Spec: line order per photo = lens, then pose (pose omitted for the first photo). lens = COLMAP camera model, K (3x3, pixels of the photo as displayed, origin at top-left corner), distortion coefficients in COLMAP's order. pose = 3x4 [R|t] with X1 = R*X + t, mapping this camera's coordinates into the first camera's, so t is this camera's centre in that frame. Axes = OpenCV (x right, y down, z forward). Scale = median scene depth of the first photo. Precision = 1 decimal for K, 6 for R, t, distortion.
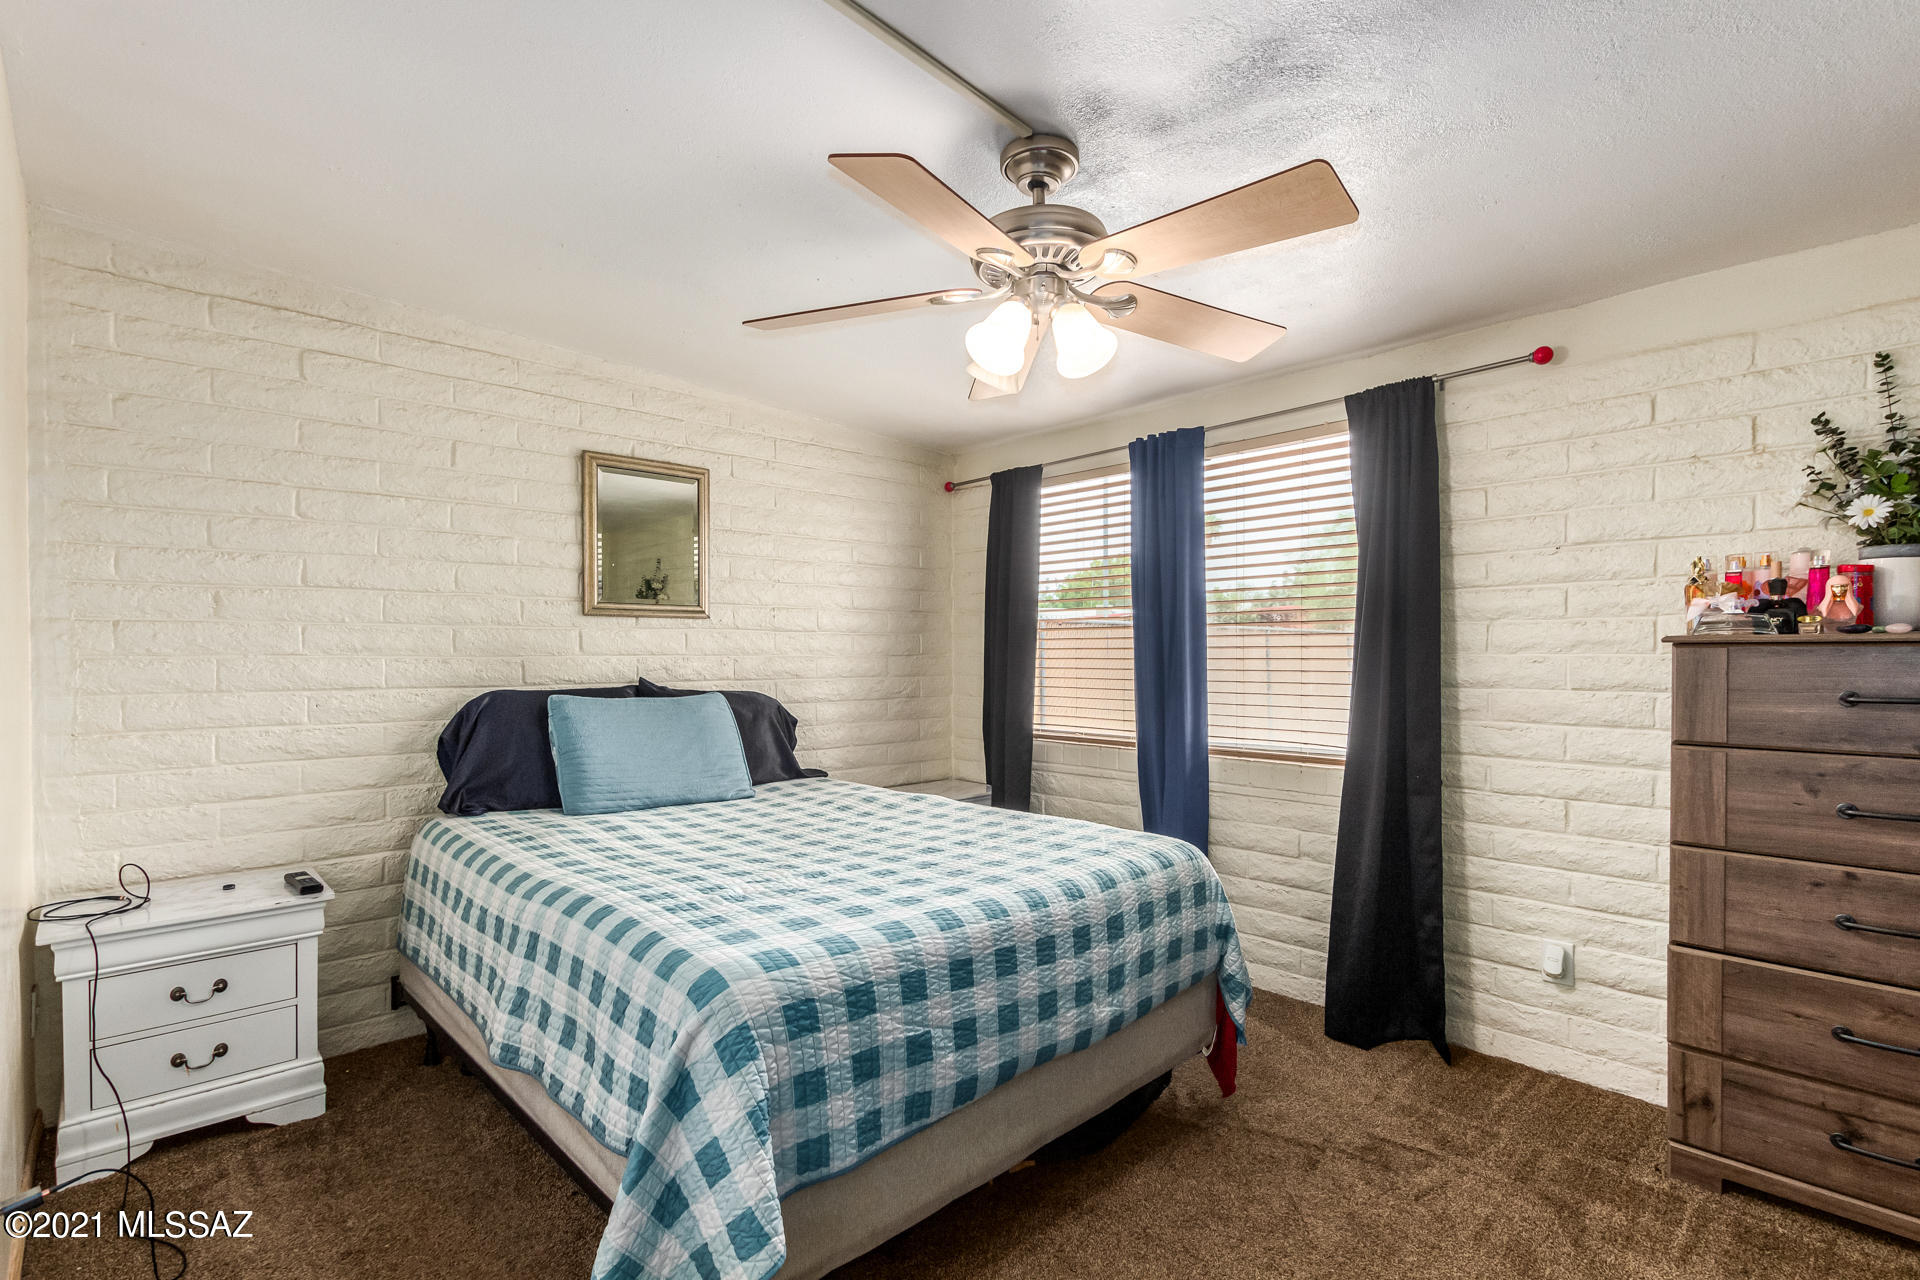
lens RADIAL K [[893.9, 0, 971.7], [0, 893.9, 648.3], [0, 0, 1]] dist [0.013079, -0.006000]
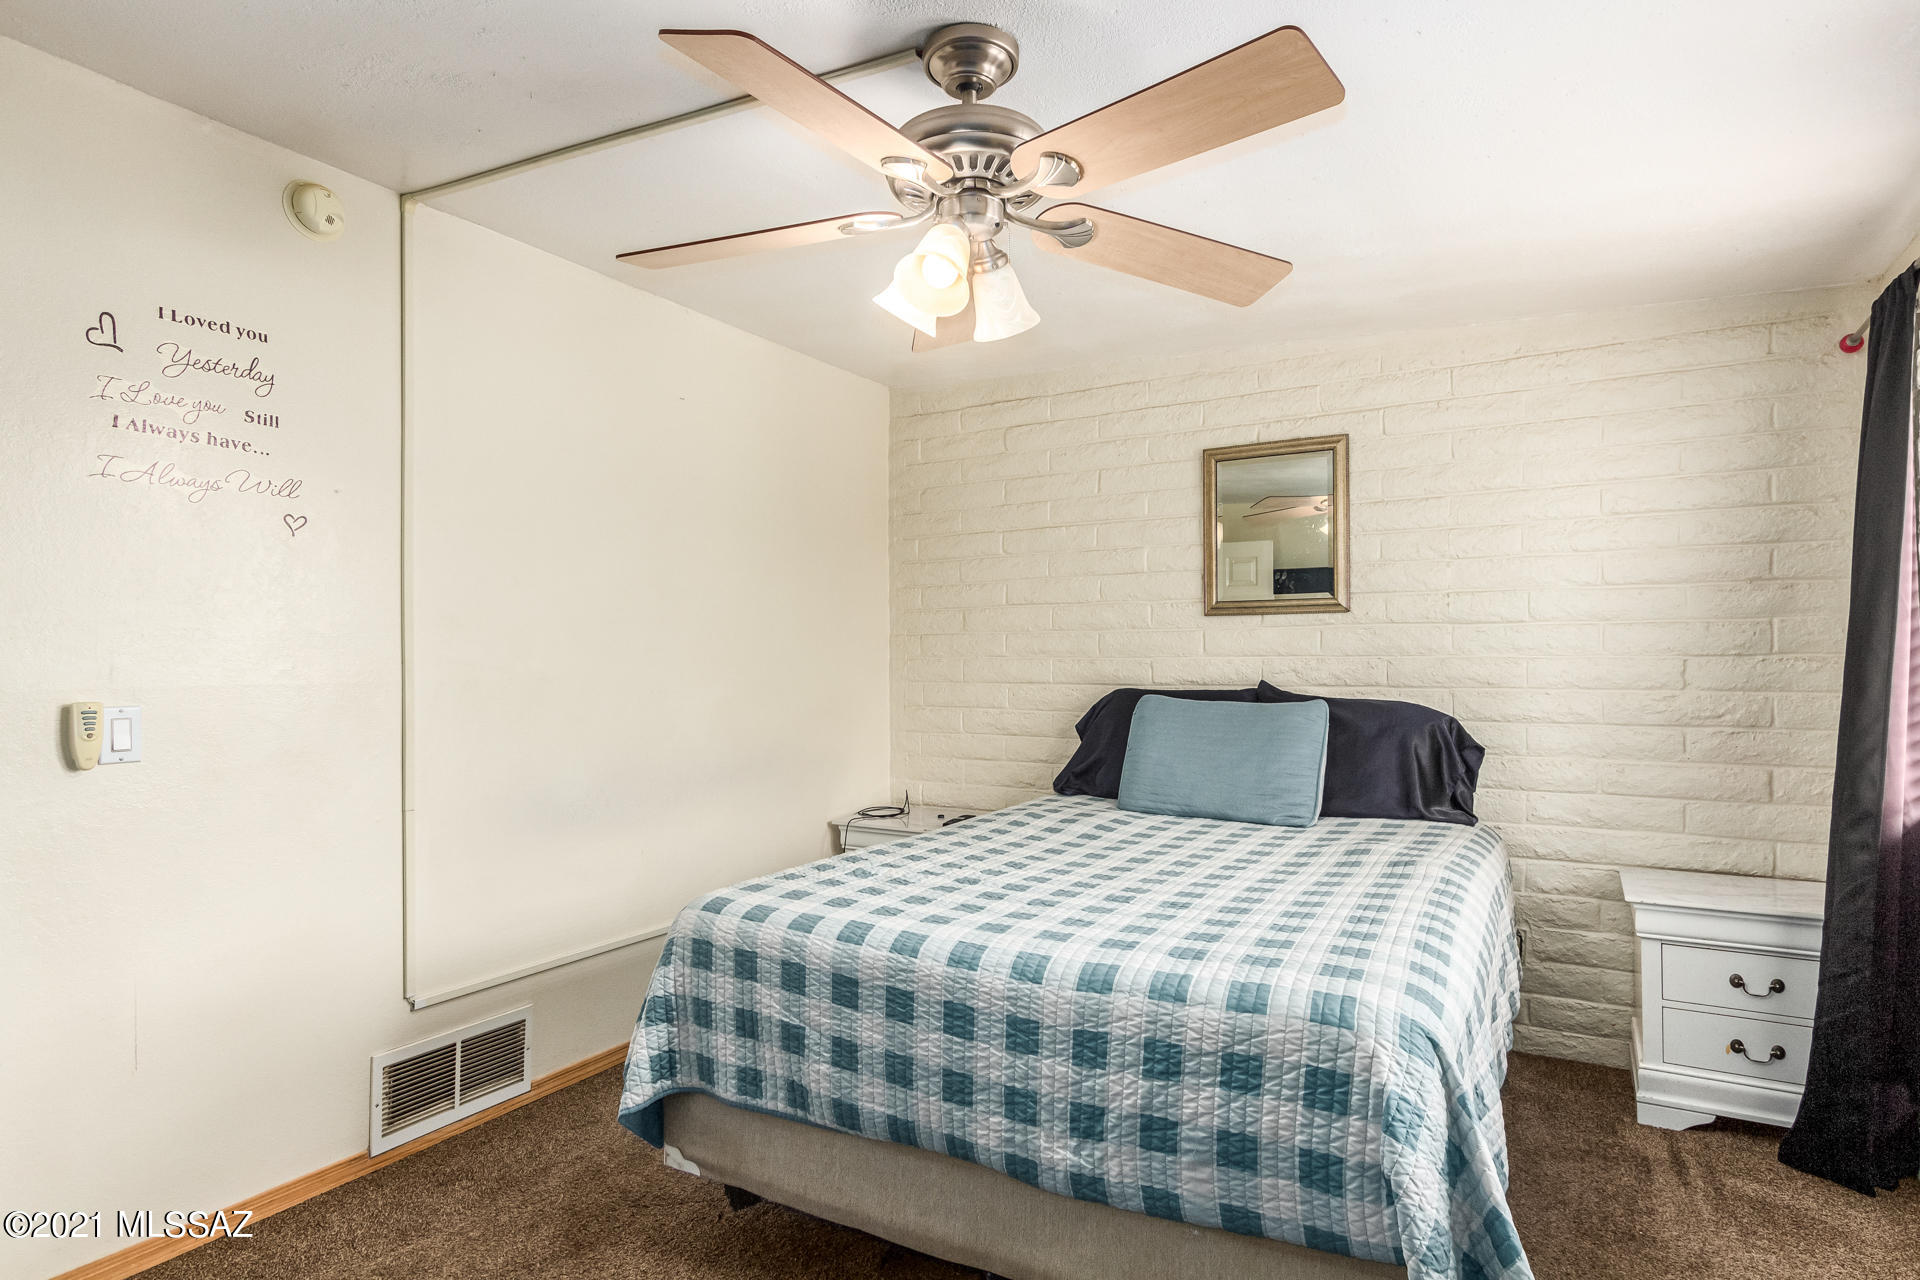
lens RADIAL K [[1005.5, 0, 960.0], [0, 1005.5, 640.0], [0, 0, 1]] dist [-0.000582, -0.000182]
pose [[0.278496, -0.016726, -0.960292, 0.628224], [0.010776, 0.999840, -0.014289, 0.003039], [0.960377, -0.006369, 0.278632, 0.485811]]
